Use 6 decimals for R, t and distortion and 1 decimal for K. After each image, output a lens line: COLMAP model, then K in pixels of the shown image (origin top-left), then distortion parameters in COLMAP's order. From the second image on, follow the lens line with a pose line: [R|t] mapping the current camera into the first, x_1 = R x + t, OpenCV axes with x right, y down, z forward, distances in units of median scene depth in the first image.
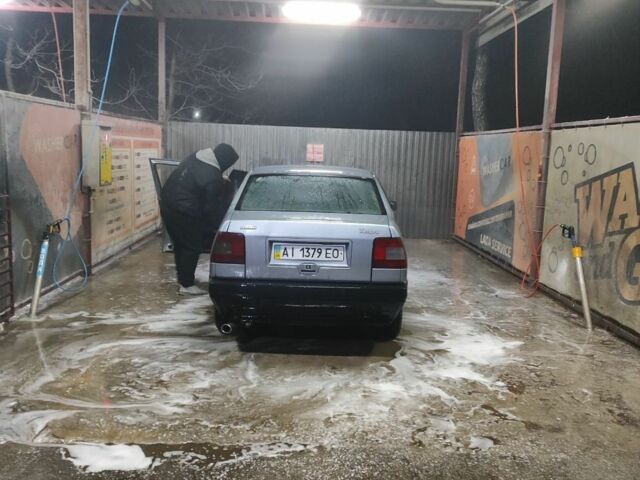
lens RADIAL K [[607.8, 0, 324.0], [0, 607.8, 240.0], [0, 0, 1]] dist [0.020760, 0.000000]
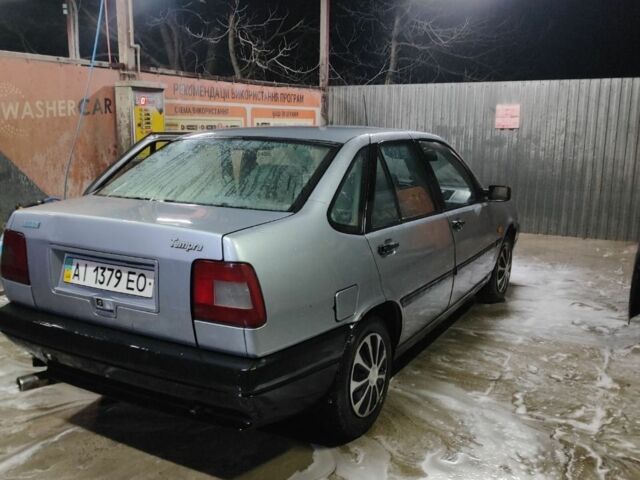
lens RADIAL K [[607.8, 0, 319.9], [0, 607.8, 240.2], [0, 0, 1]] dist [0.020760, 0.000000]
pose [[0.860416, 0.064695, -0.505470, 0.337591], [-0.047883, 0.997784, 0.046199, -0.037408], [0.507338, -0.015547, 0.861607, 0.505741]]
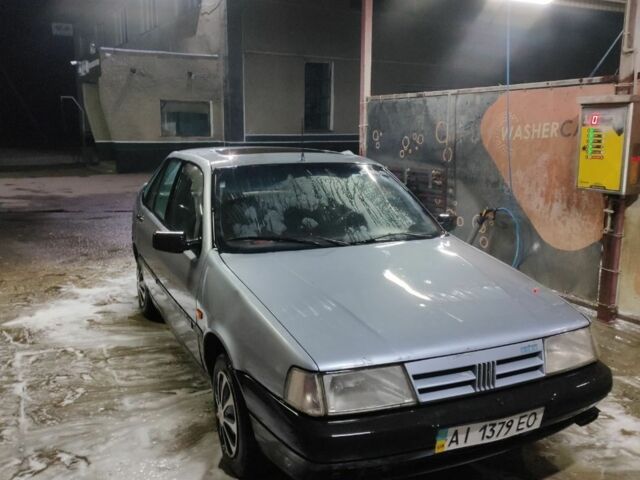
lens RADIAL K [[607.8, 0, 319.9], [0, 607.8, 238.9], [0, 0, 1]] dist [0.020760, 0.000000]
pose [[-0.910990, 0.036766, -0.410786, 0.249891], [-0.094722, 0.950742, 0.295157, -0.264364], [0.401403, 0.307796, -0.862634, 1.858057]]
